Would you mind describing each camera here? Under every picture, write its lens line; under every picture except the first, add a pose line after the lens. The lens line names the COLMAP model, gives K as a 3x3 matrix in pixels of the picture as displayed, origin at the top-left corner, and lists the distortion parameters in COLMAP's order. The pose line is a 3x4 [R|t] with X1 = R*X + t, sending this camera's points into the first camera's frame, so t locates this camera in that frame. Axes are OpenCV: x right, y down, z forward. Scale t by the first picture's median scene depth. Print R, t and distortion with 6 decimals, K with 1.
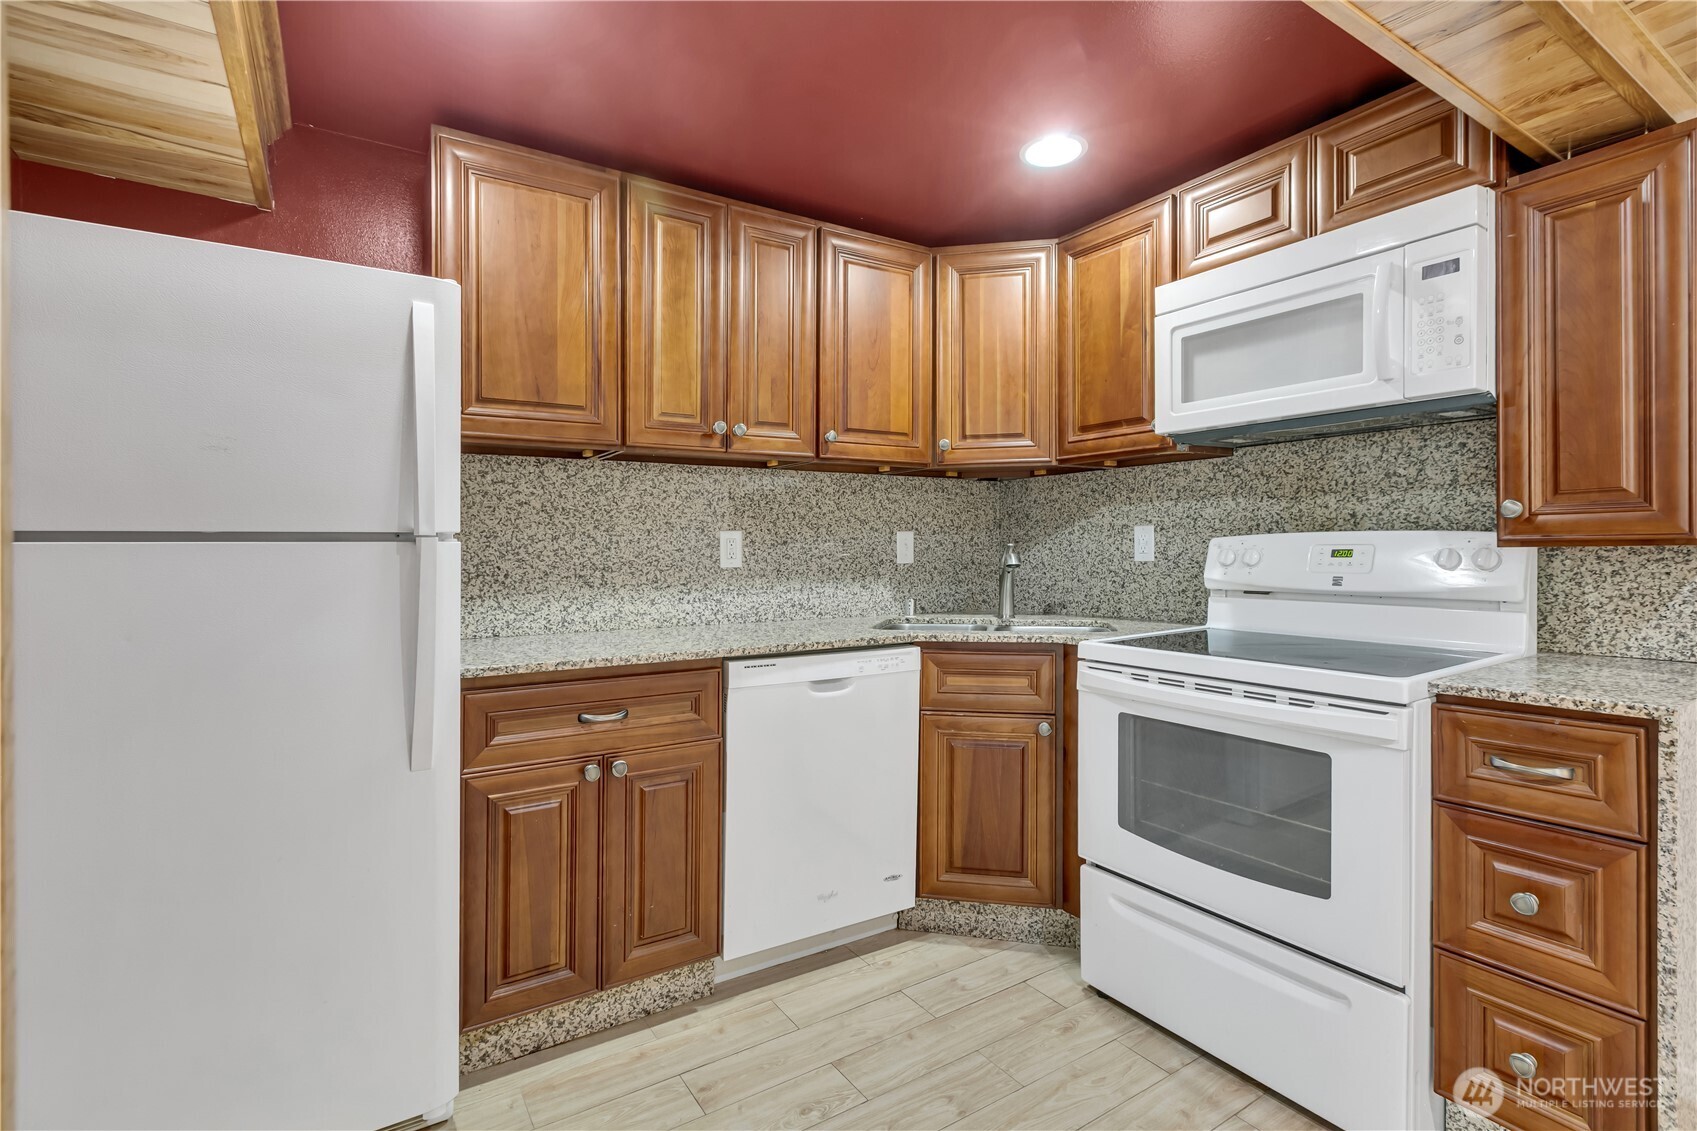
lens RADIAL K [[795.3, 0, 845.4], [0, 795.3, 551.0], [0, 0, 1]] dist [0.003438, 0.000192]
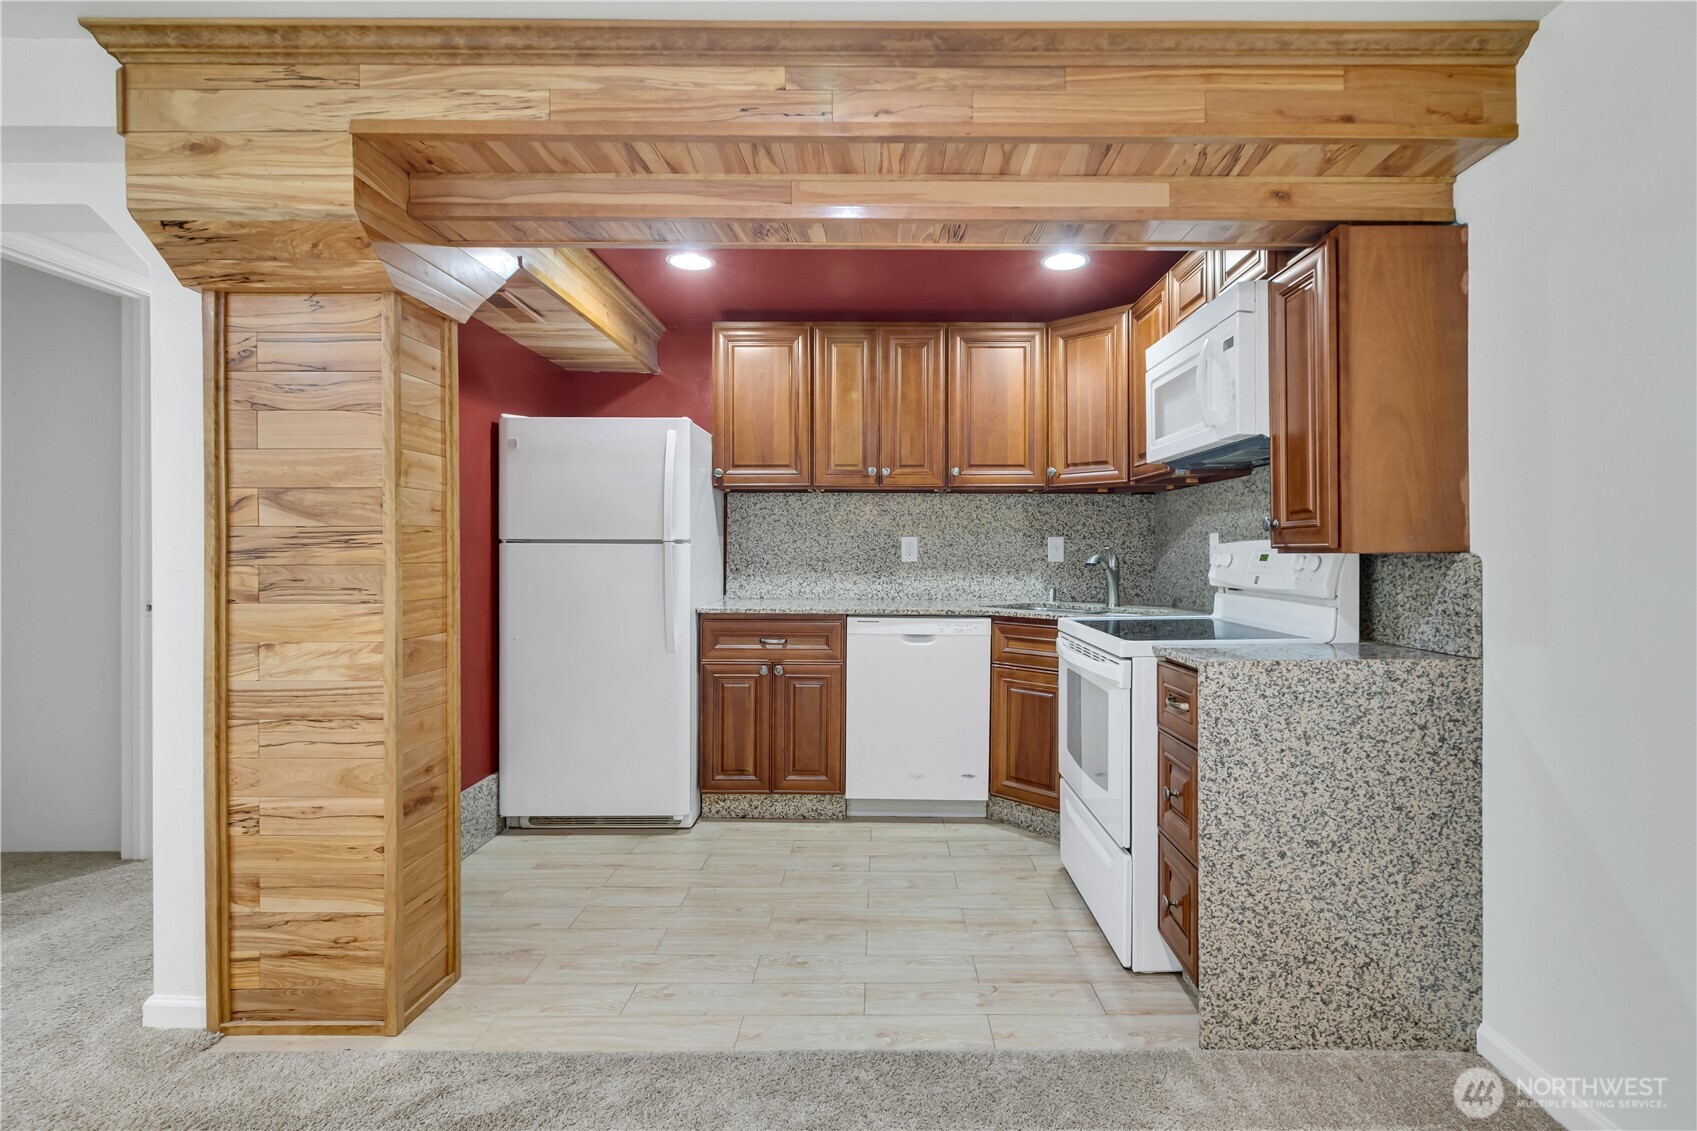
lens RADIAL K [[771.4, 0, 851.4], [0, 771.4, 560.0], [0, 0, 1]] dist [0.000575, 0.000214]
pose [[0.837946, 0.018700, -0.545433, 0.667325], [-0.011734, 0.999799, 0.016250, -0.005154], [0.545627, -0.007217, 0.837997, -0.309350]]
